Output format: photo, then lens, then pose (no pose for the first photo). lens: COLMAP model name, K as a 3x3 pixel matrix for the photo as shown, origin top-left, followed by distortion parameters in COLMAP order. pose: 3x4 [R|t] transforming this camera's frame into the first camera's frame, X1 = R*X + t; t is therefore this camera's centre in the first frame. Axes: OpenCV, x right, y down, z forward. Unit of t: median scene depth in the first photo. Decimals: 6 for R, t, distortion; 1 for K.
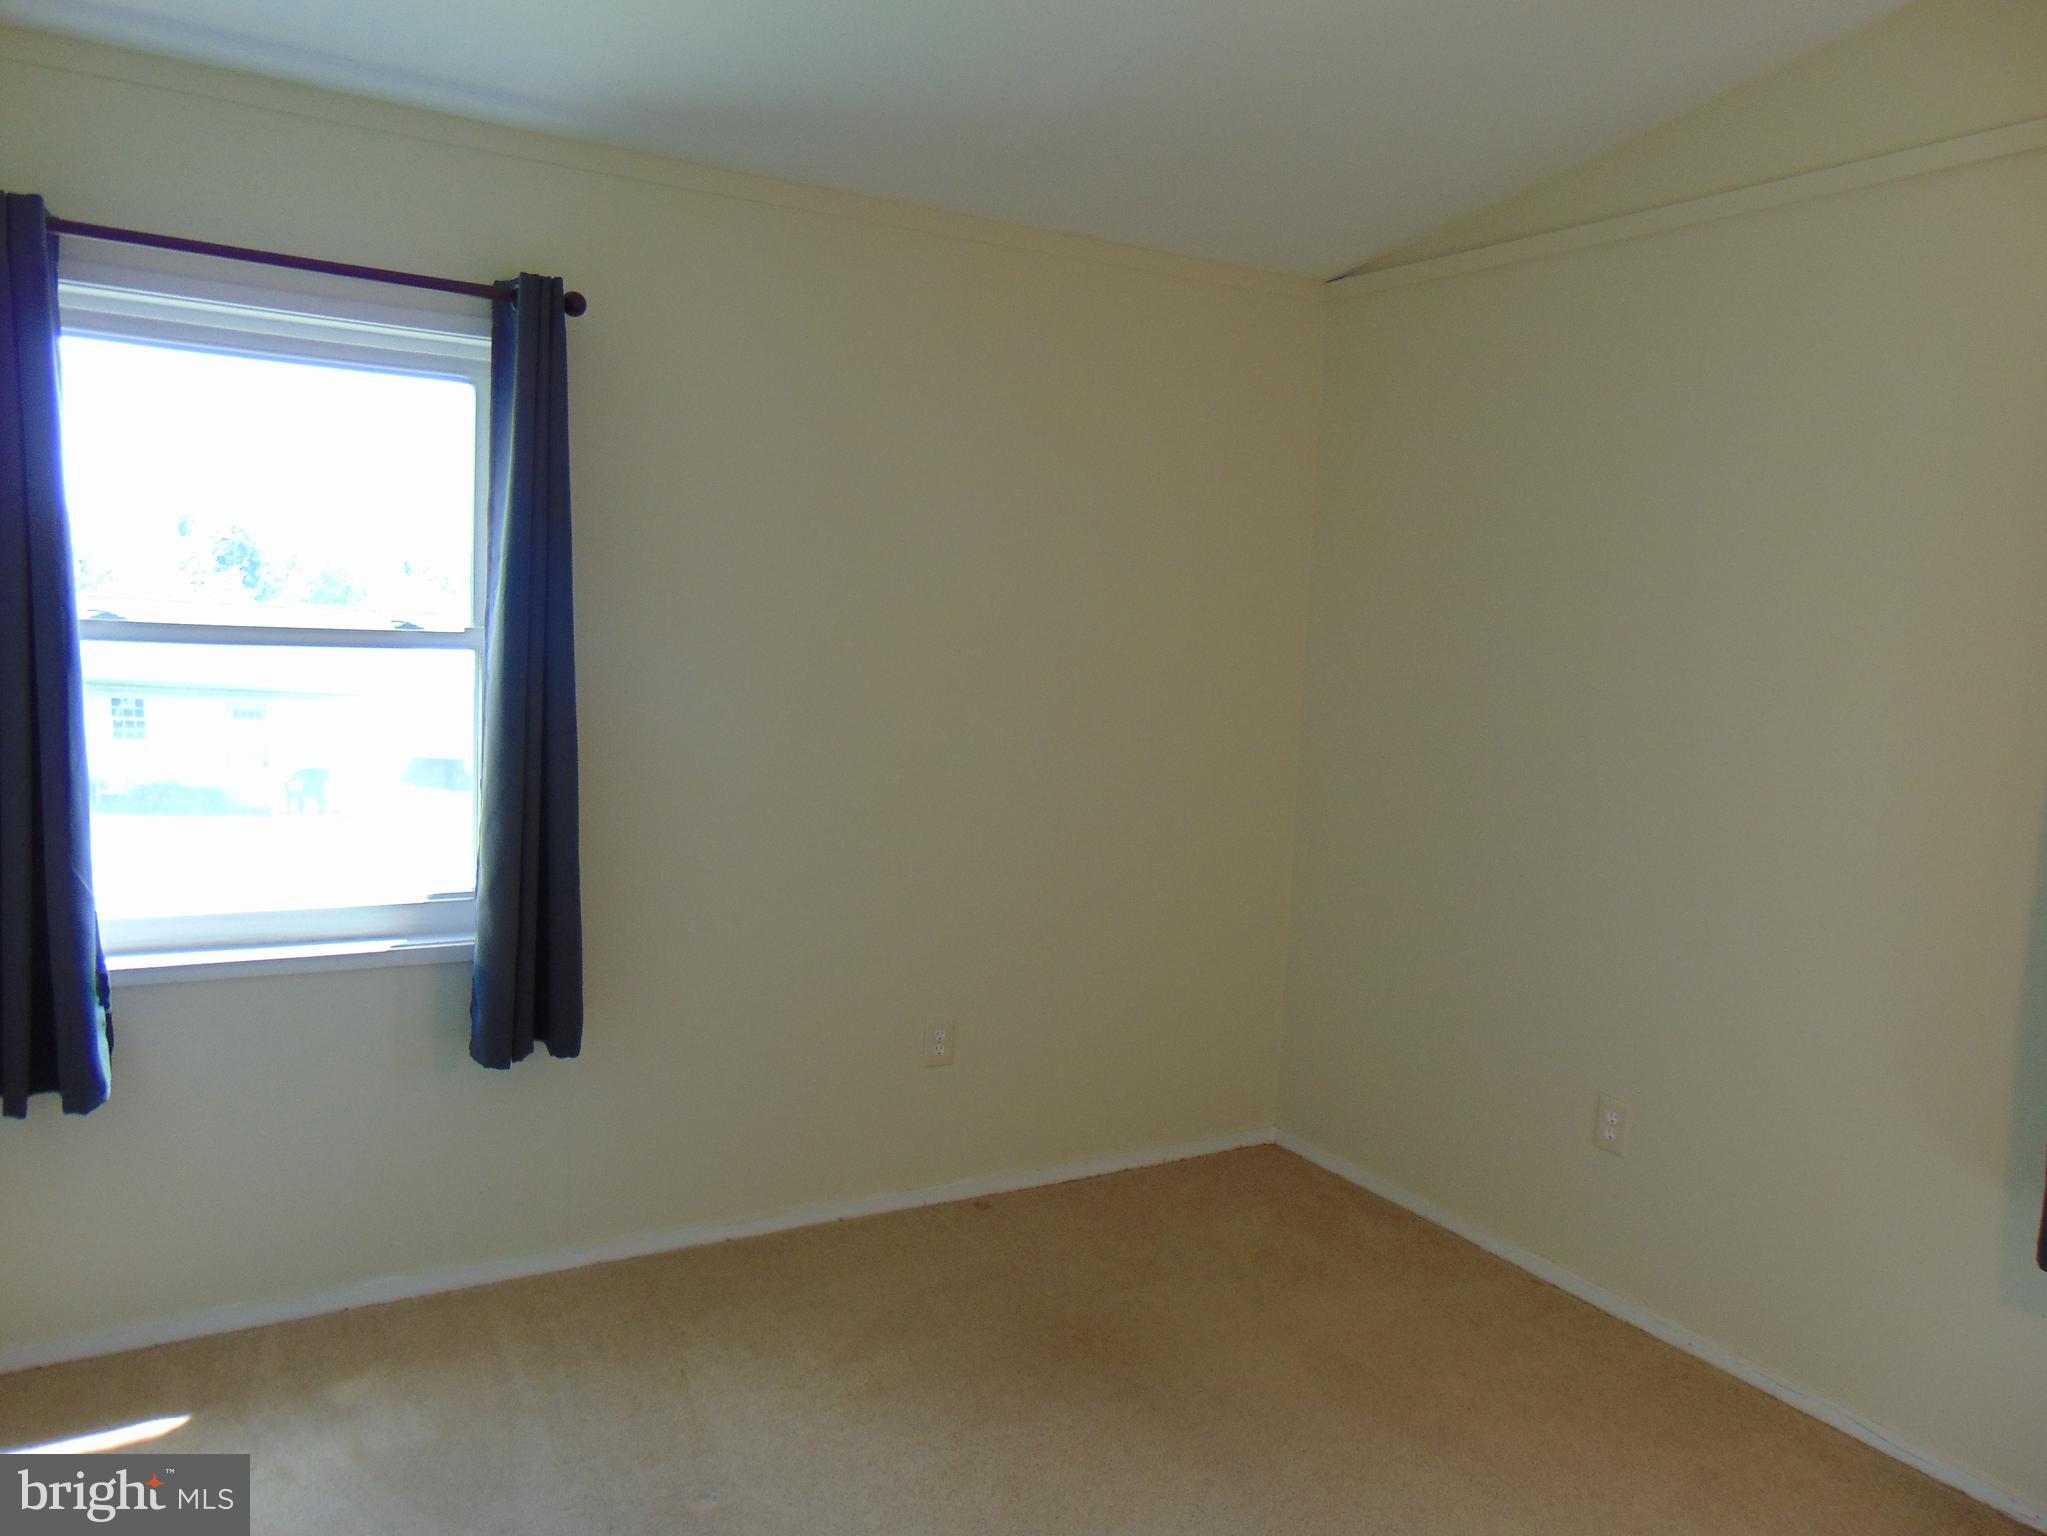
lens RADIAL K [[1522.8, 0, 1022.8], [0, 1522.8, 762.4], [0, 0, 1]] dist [-0.037090, 0.072401]
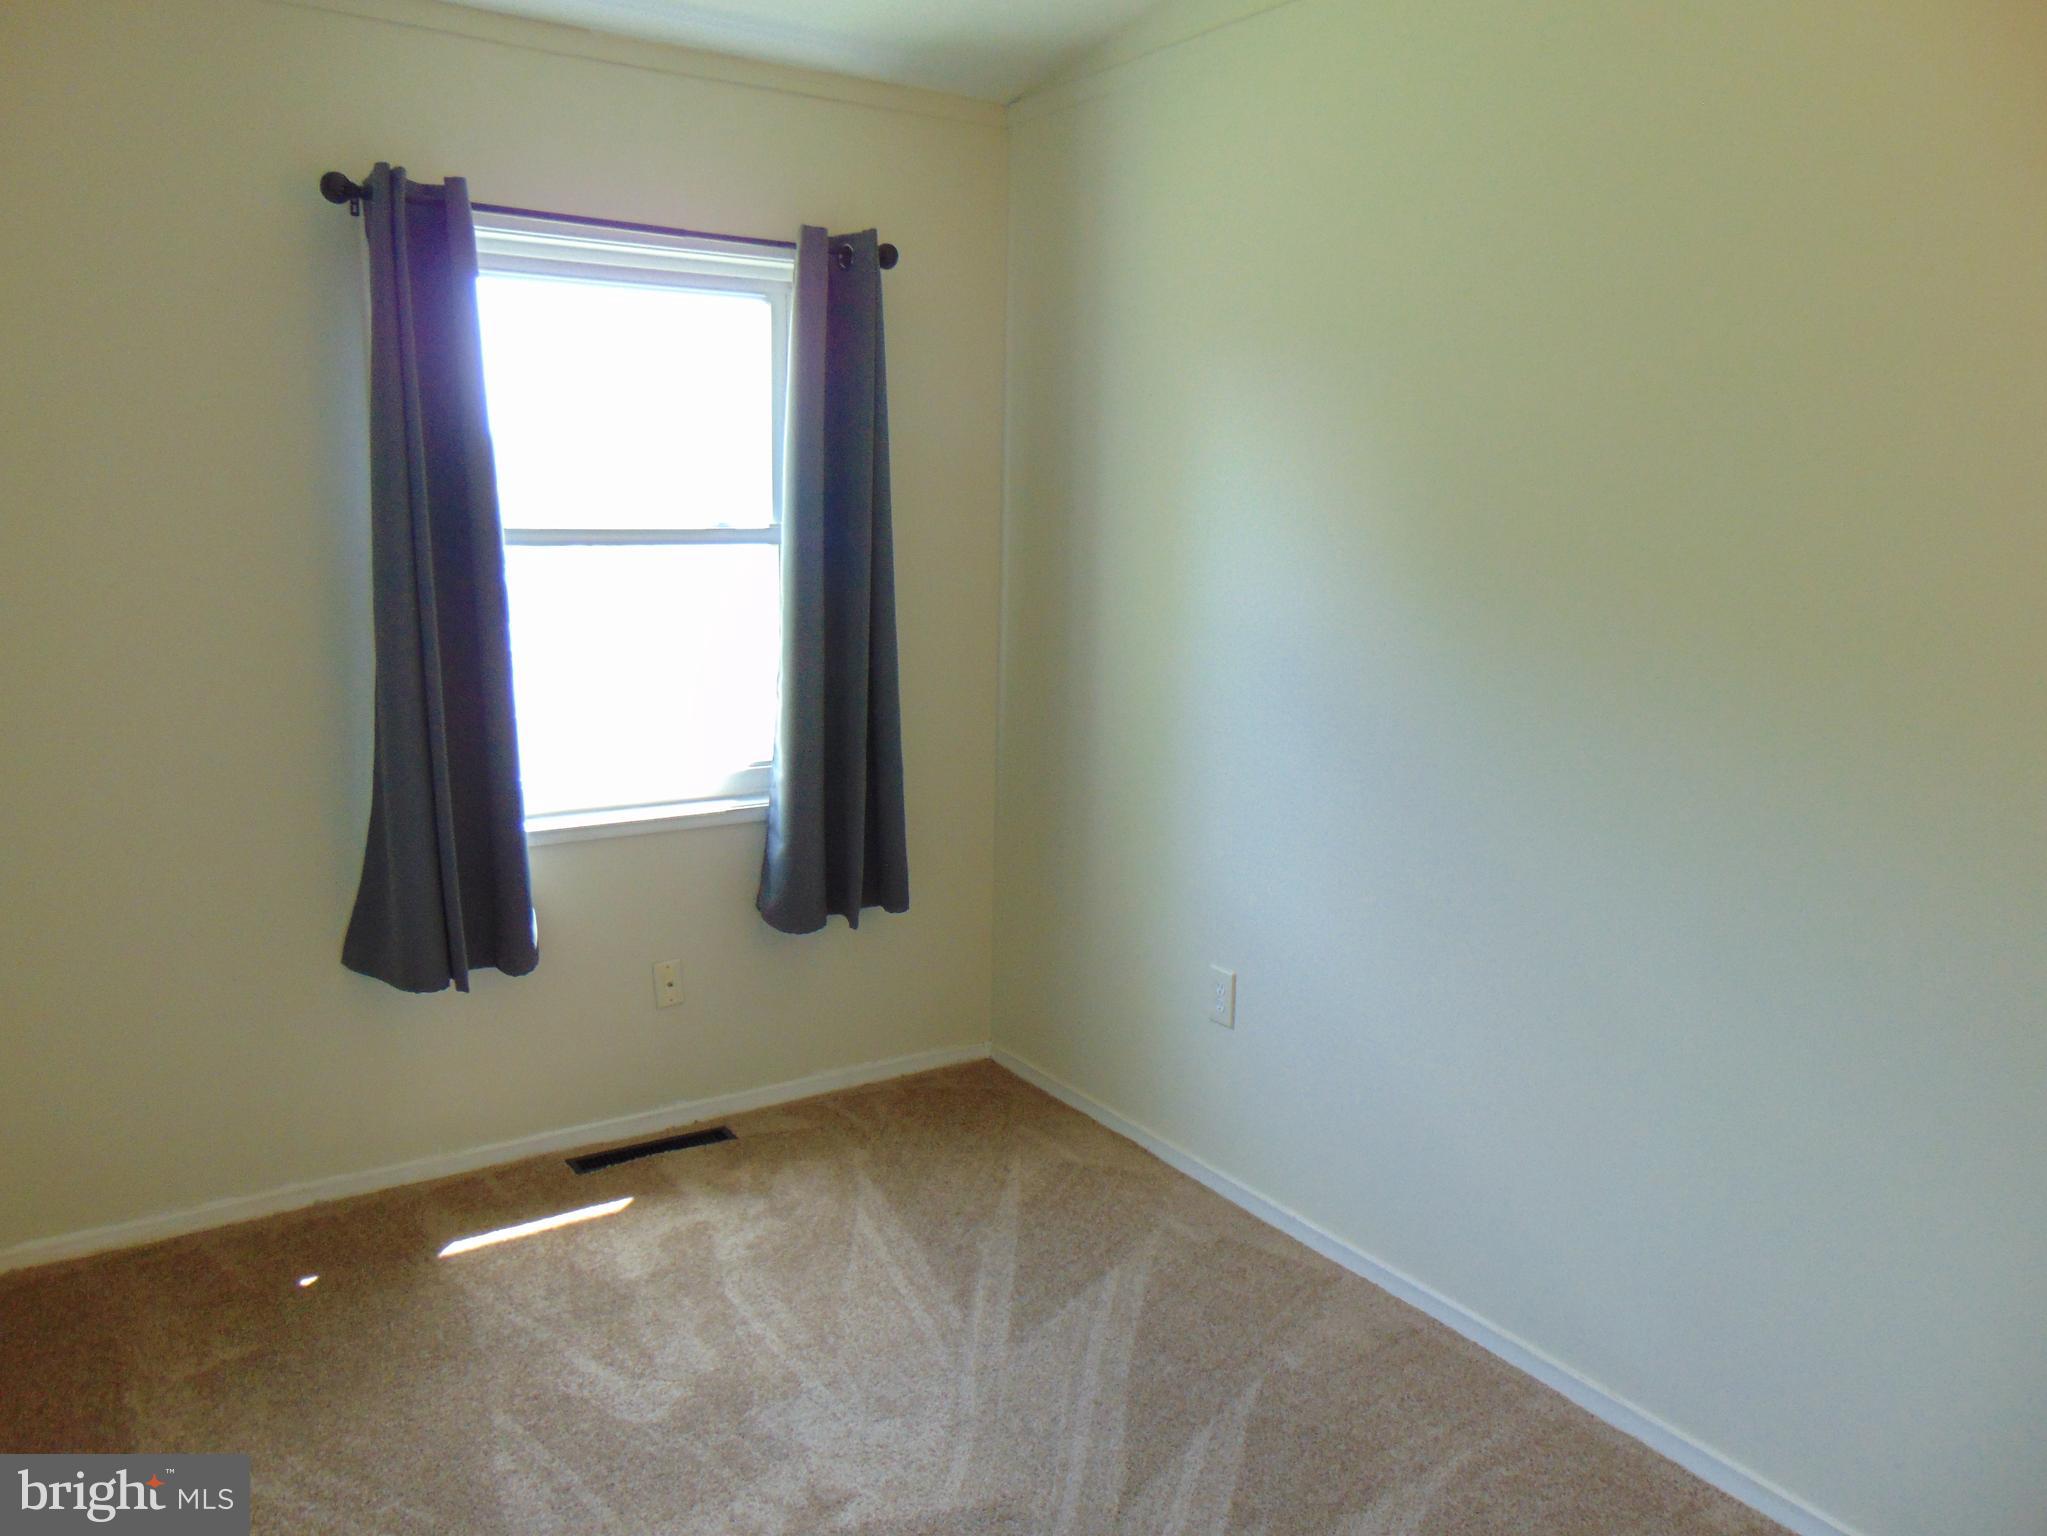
lens RADIAL K [[1522.8, 0, 1023.8], [0, 1522.8, 769.8], [0, 0, 1]] dist [-0.037090, 0.072401]
pose [[0.998827, -0.035541, 0.032883, -0.255560], [0.032673, 0.995931, 0.083987, 0.004409], [-0.035734, -0.082814, 0.995924, -0.162598]]
